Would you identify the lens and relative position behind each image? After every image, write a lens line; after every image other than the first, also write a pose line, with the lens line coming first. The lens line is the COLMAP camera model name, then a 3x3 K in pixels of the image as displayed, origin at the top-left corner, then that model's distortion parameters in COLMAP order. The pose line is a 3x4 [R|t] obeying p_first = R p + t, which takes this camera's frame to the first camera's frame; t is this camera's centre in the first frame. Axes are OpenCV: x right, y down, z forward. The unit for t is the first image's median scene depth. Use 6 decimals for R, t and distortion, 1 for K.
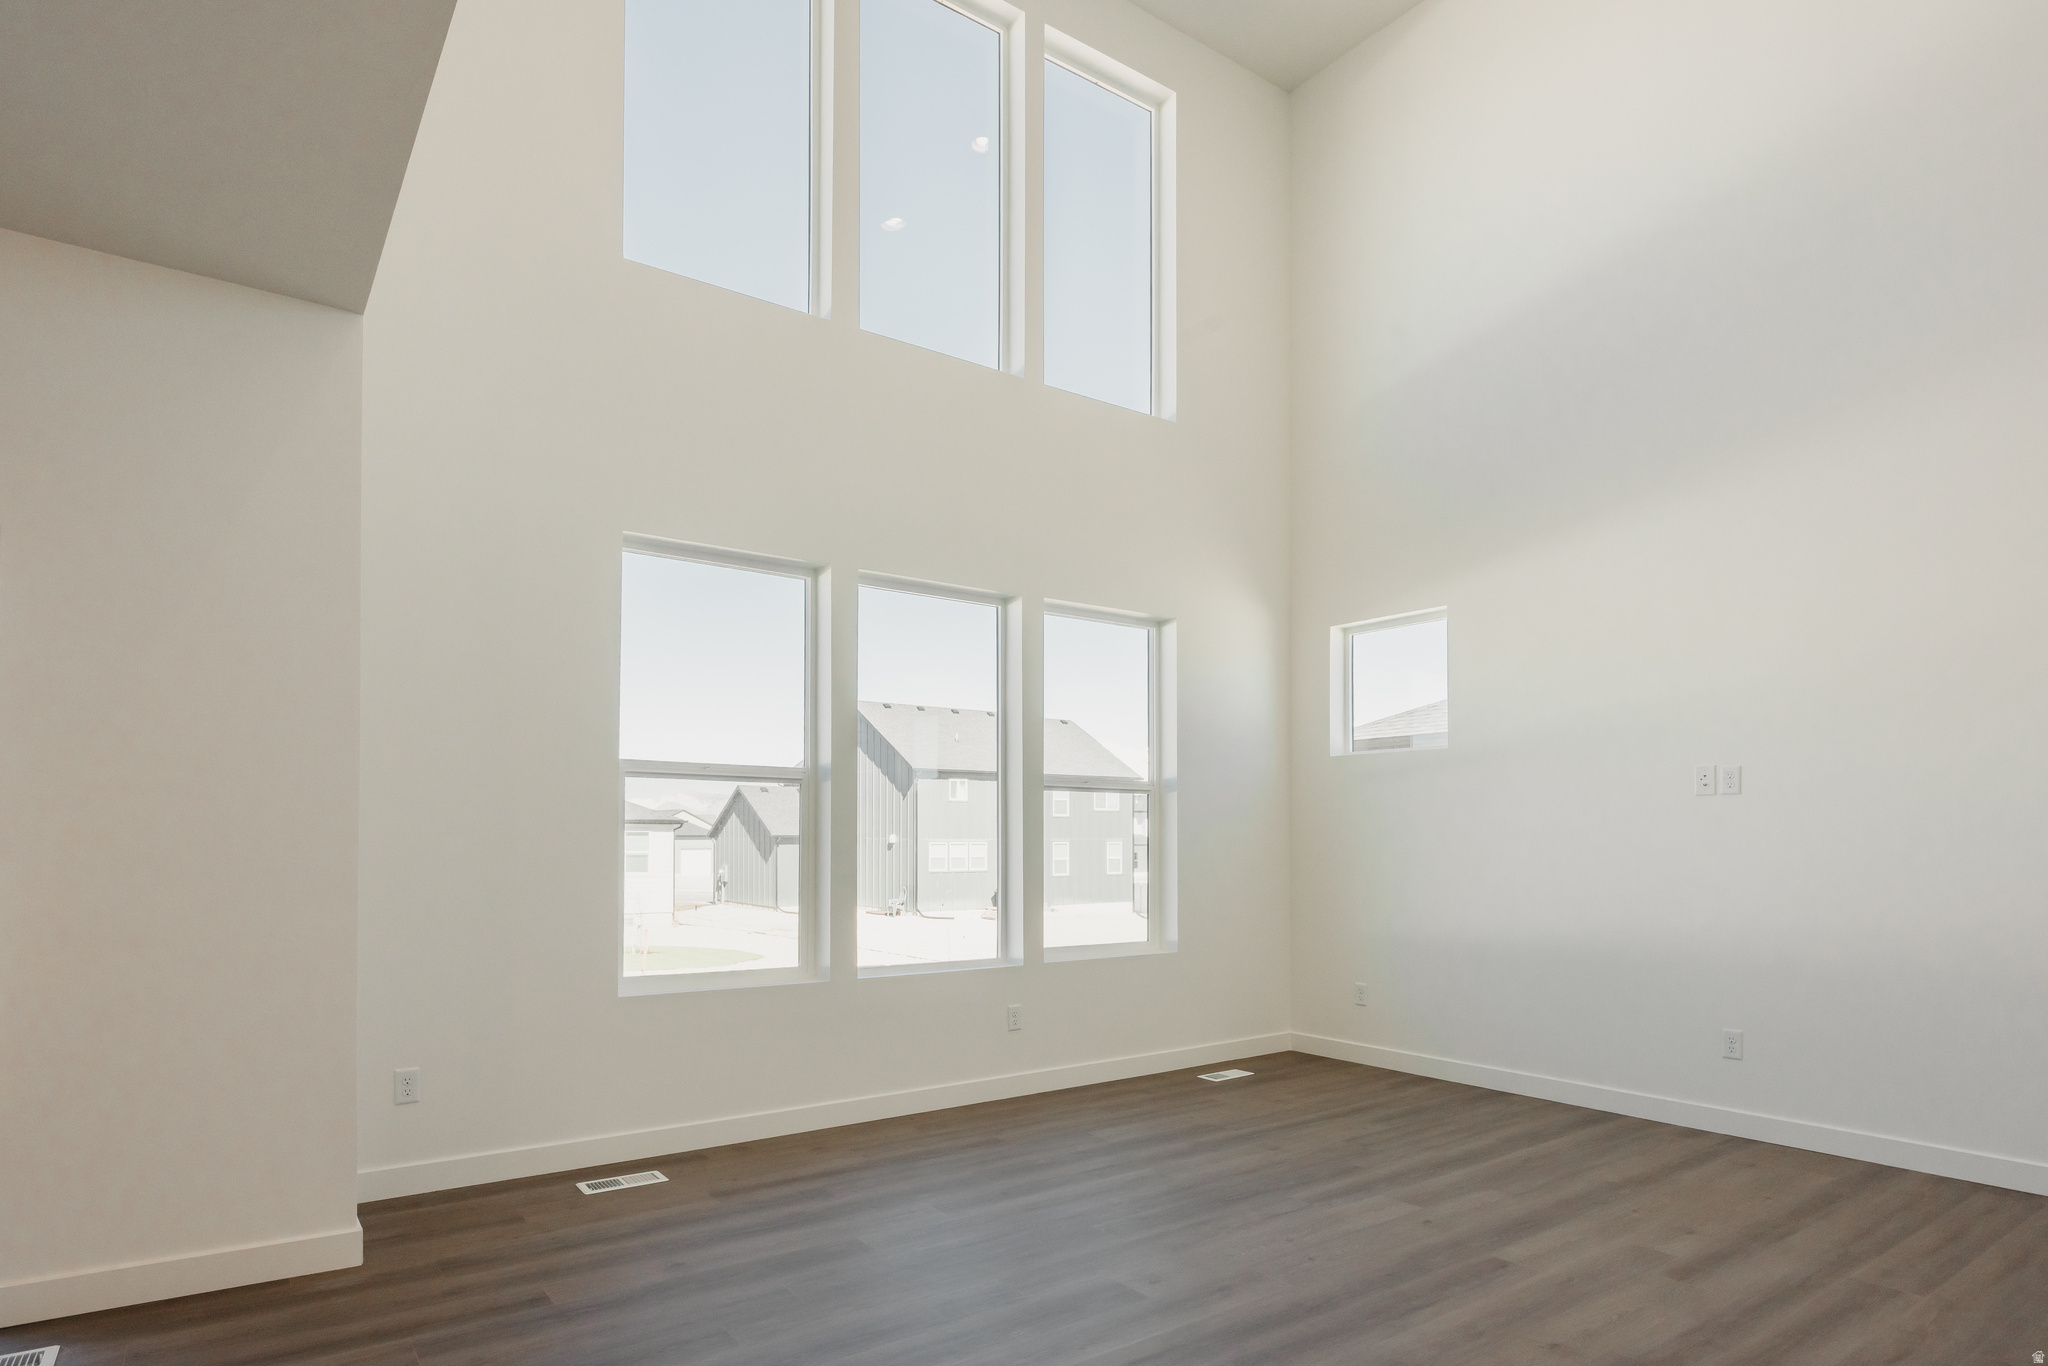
lens RADIAL K [[1116.8, 0, 1025.9], [0, 1116.8, 818.3], [0, 0, 1]] dist [-0.015754, -0.000341]
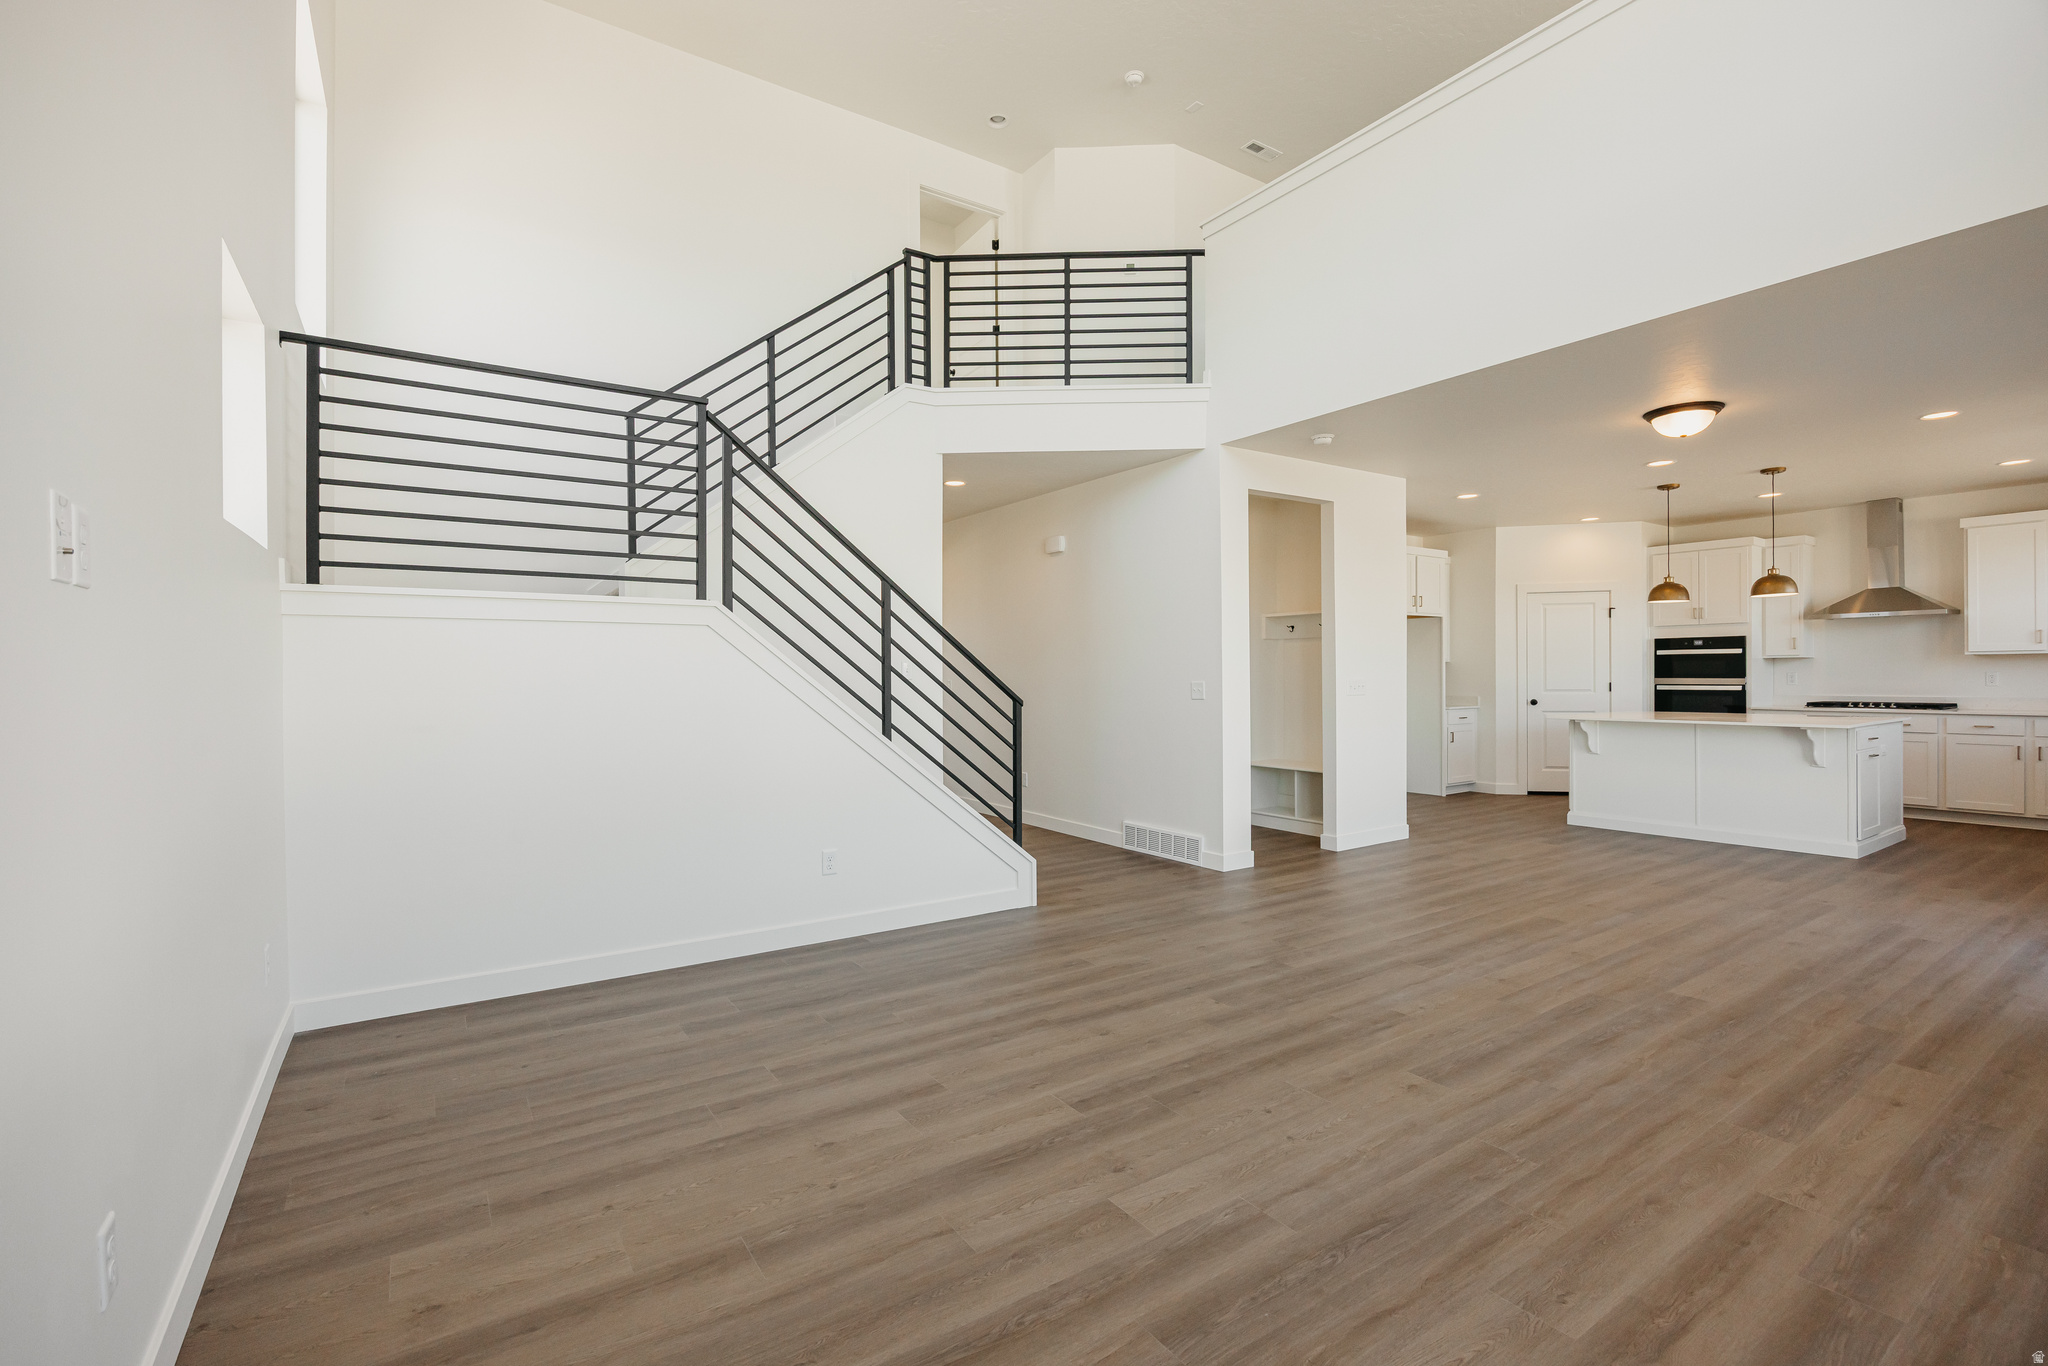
lens RADIAL K [[902.7, 0, 1024.0], [0, 902.7, 683.0], [0, 0, 1]] dist [-0.014705, 0.000308]
pose [[-0.999139, 0.007427, 0.040822, 0.380072], [0.006904, 0.999893, -0.012929, 0.018559], [-0.040913, -0.012636, -0.999083, 1.573544]]
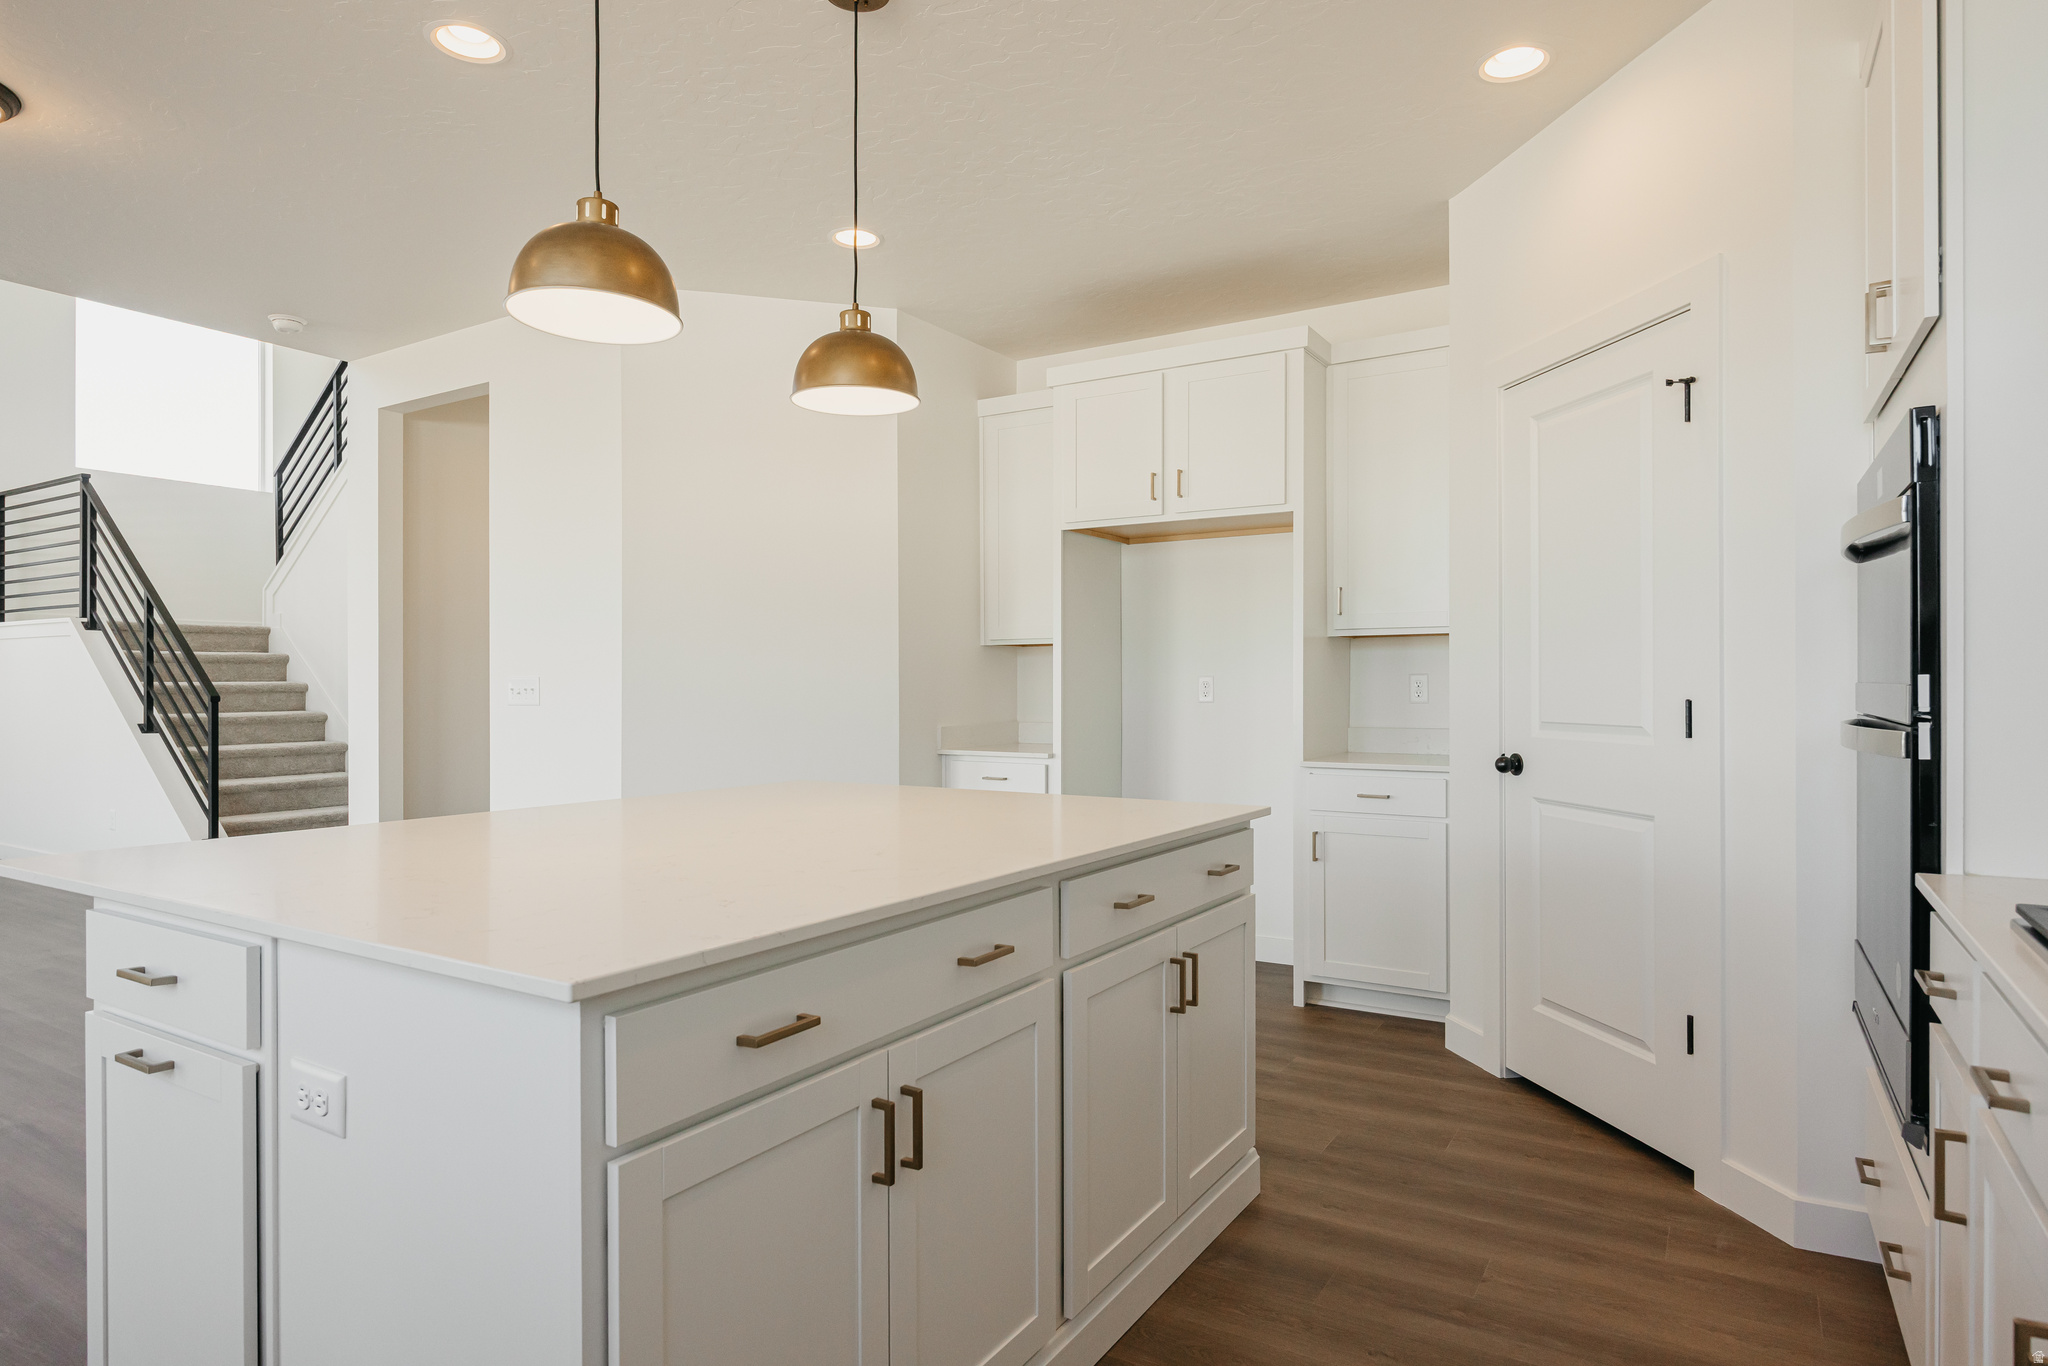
lens RADIAL K [[1154.2, 0, 1032.6], [0, 1154.2, 679.0], [0, 0, 1]] dist [-0.002926, -0.001993]
pose [[-0.384403, 0.003478, 0.923159, -1.592353], [-0.019353, 0.999743, -0.011825, 0.000604], [-0.922962, -0.022411, -0.384237, -0.227567]]
